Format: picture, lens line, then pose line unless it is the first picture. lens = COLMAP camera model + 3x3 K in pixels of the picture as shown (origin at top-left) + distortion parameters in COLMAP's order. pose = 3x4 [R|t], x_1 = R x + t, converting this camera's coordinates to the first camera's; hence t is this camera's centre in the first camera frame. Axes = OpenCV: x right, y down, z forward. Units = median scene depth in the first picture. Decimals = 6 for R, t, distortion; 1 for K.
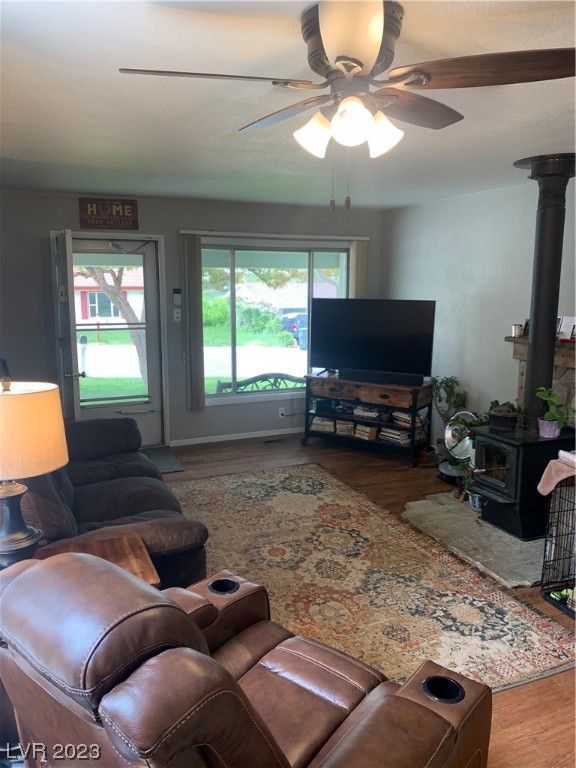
lens RADIAL K [[586.1, 0, 288.0], [0, 586.1, 383.3], [0, 0, 1]] dist [-0.004837, -0.006228]
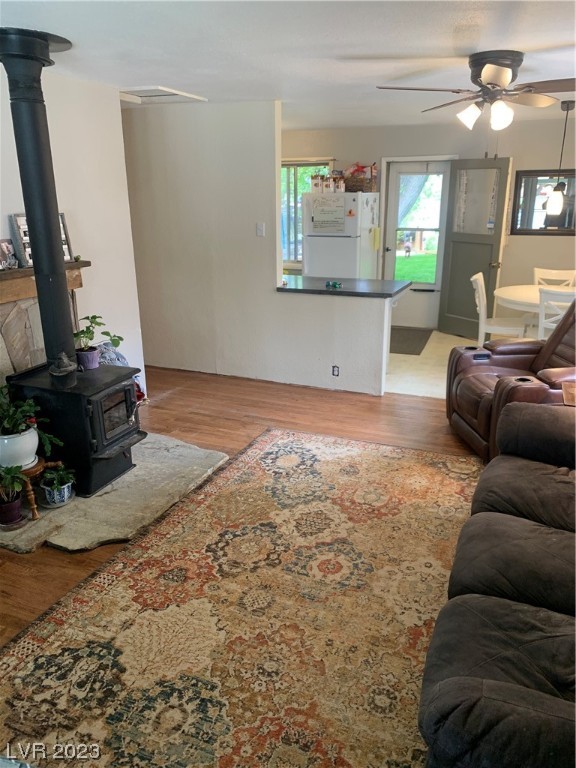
lens RADIAL K [[586.1, 0, 288.8], [0, 586.1, 384.7], [0, 0, 1]] dist [-0.004837, -0.006228]
pose [[-0.702939, -0.218340, 0.676908, -0.453062], [0.121600, 0.900811, 0.416837, -0.254409], [-0.700779, 0.375323, -0.606664, 1.432700]]
